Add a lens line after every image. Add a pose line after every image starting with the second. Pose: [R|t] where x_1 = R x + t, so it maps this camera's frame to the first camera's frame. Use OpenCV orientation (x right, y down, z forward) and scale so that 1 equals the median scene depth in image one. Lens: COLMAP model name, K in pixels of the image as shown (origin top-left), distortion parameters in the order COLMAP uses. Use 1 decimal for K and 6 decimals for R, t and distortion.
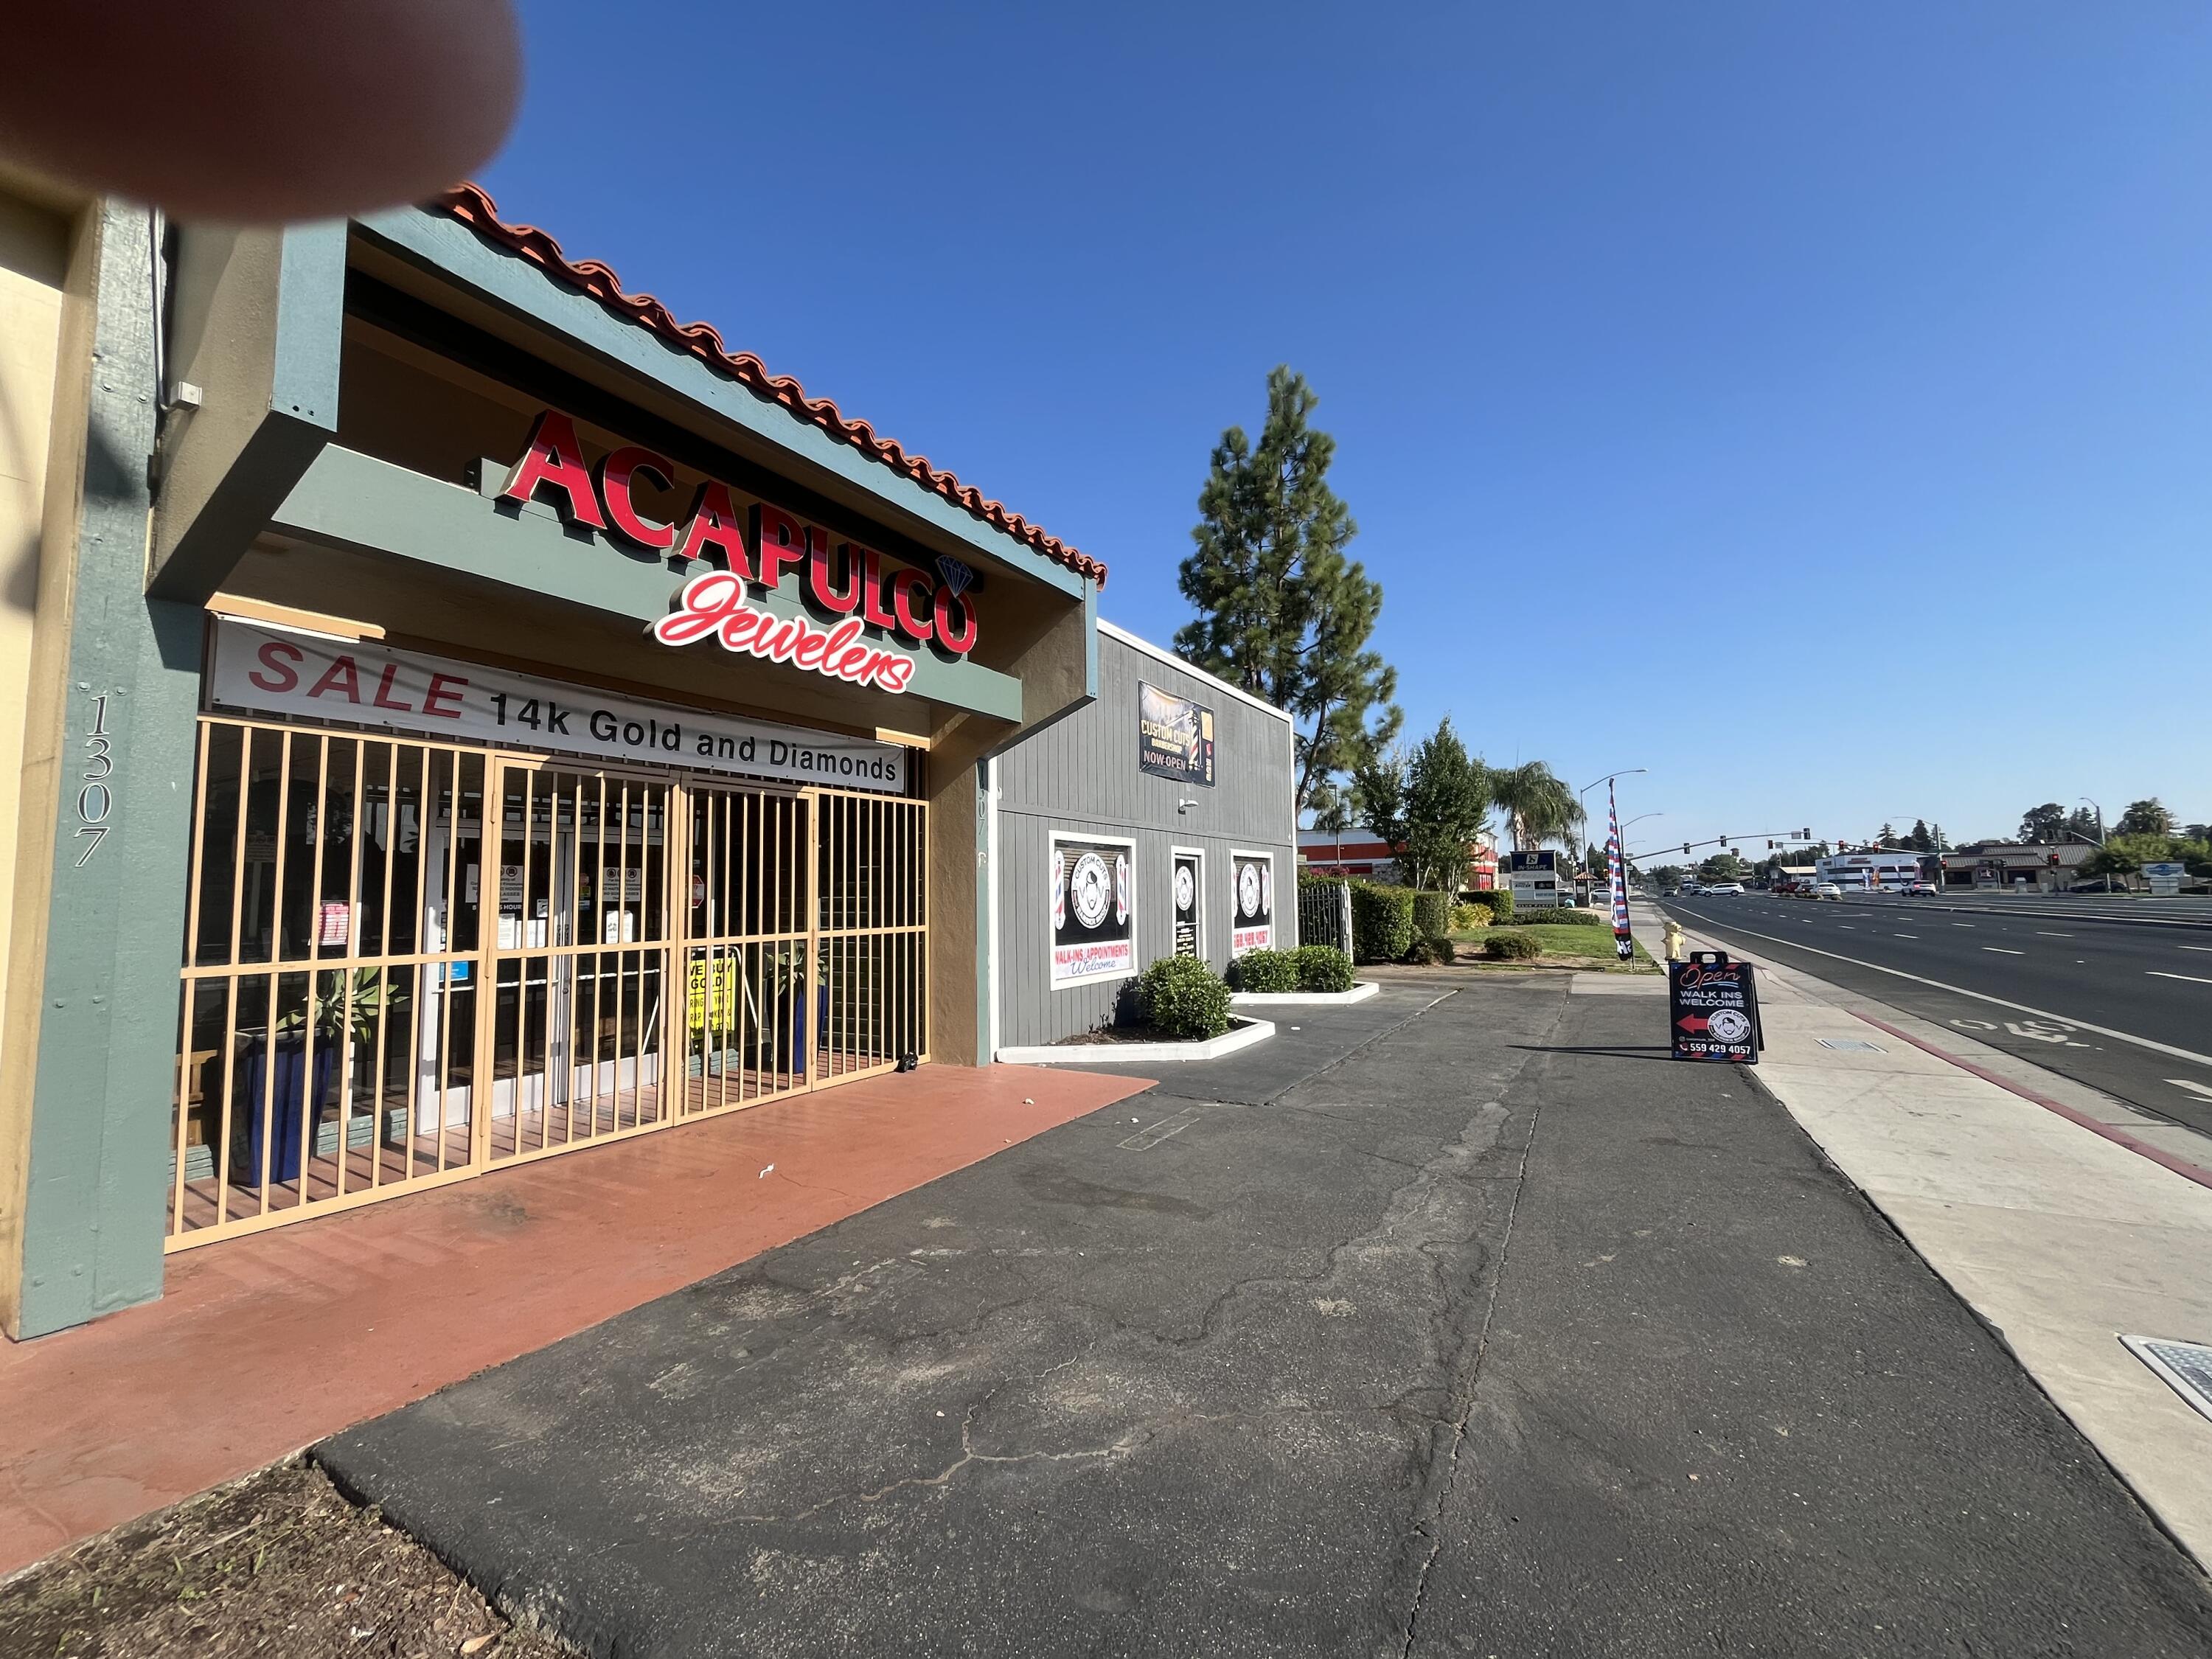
lens RADIAL K [[891.5, 0, 1107.0], [0, 891.5, 833.2], [0, 0, 1]] dist [-0.000095, 0.000000]
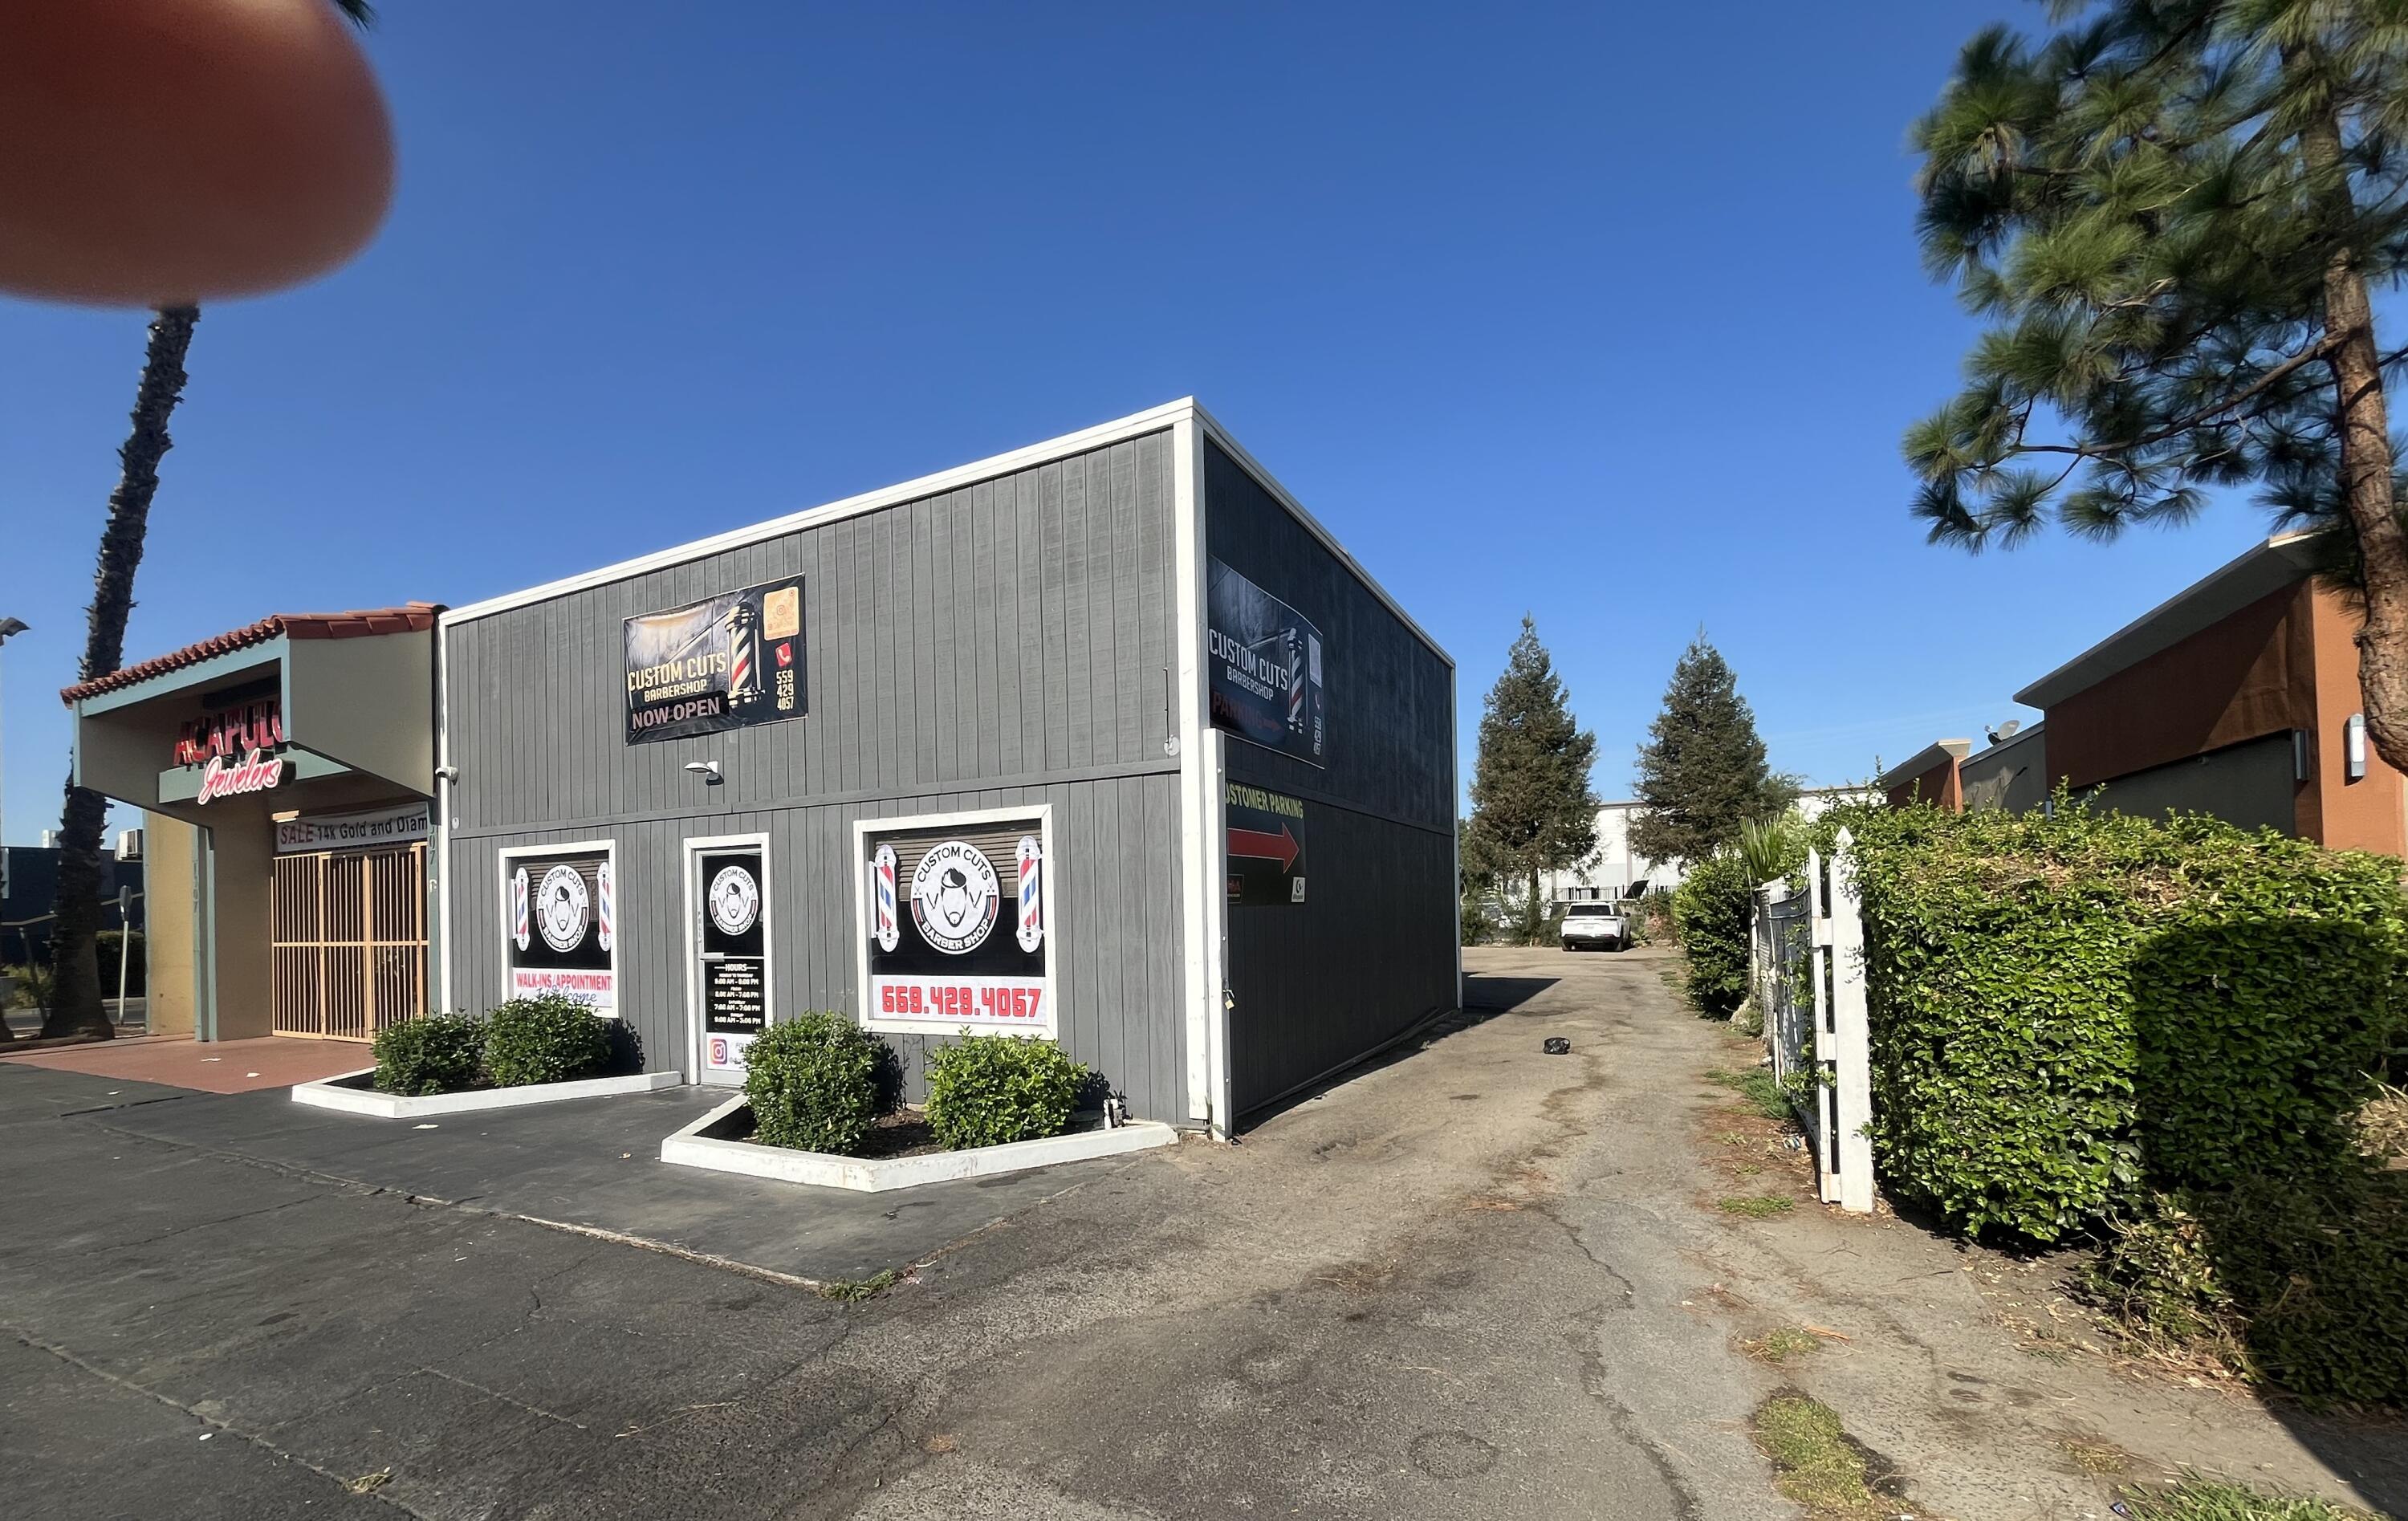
lens RADIAL K [[939.4, 0, 1245.7], [0, 939.4, 892.1], [0, 0, 1]] dist [0.000789, 0.000020]
pose [[0.085054, -0.001262, -0.996376, 0.783242], [0.094072, 0.995542, 0.006770, 0.086058], [0.991926, -0.094307, 0.084793, 1.307485]]
